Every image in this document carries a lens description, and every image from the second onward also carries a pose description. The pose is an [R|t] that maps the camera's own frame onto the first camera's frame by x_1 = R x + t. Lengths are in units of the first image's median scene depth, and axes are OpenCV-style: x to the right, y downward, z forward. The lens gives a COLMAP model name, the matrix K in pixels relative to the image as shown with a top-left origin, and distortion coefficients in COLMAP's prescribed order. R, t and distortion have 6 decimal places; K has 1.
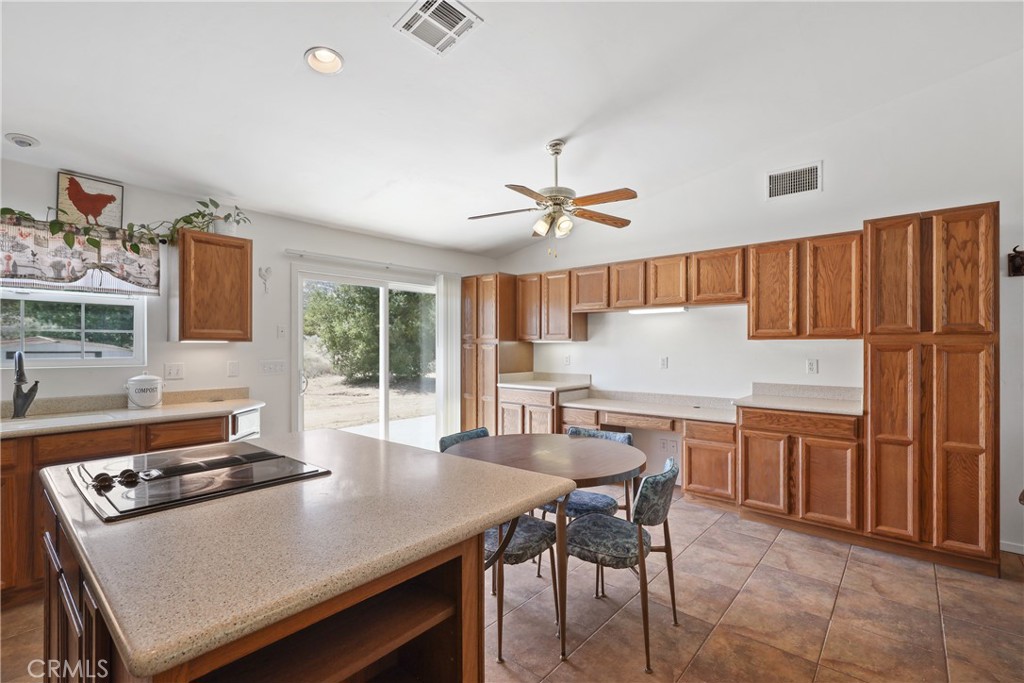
lens RADIAL K [[458.9, 0, 511.3], [0, 458.9, 343.9], [0, 0, 1]] dist [0.003068, -0.000505]
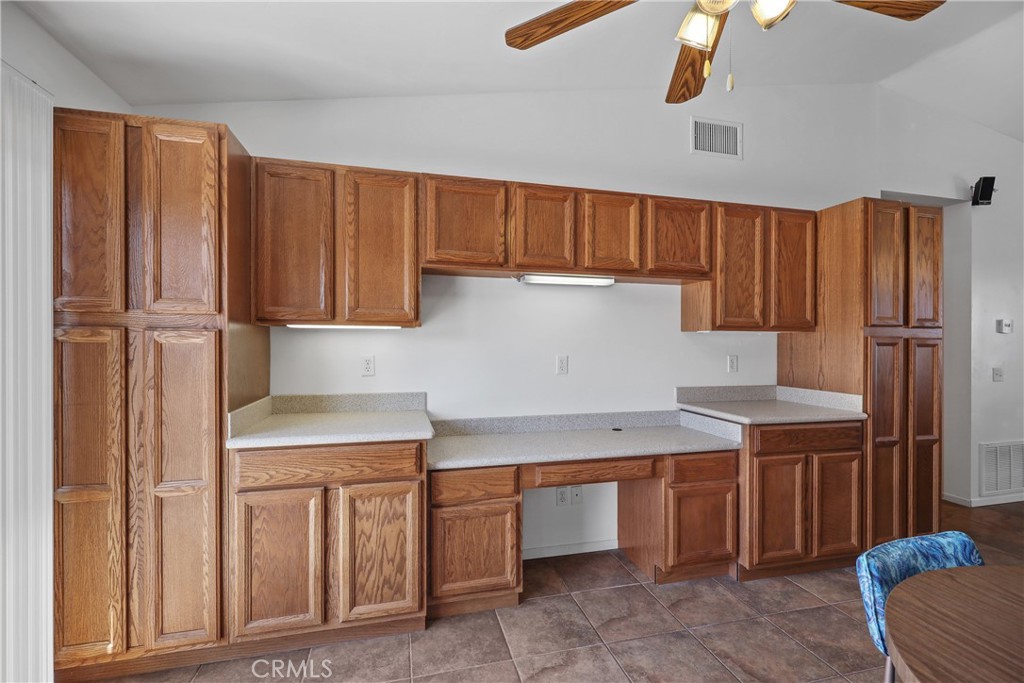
lens RADIAL K [[458.9, 0, 514.9], [0, 458.9, 345.9], [0, 0, 1]] dist [0.003068, -0.000505]
pose [[0.566300, -0.004661, 0.824186, -0.271199], [-0.009307, 0.999884, 0.012050, 0.009479], [-0.824147, -0.014494, 0.566191, 0.852632]]
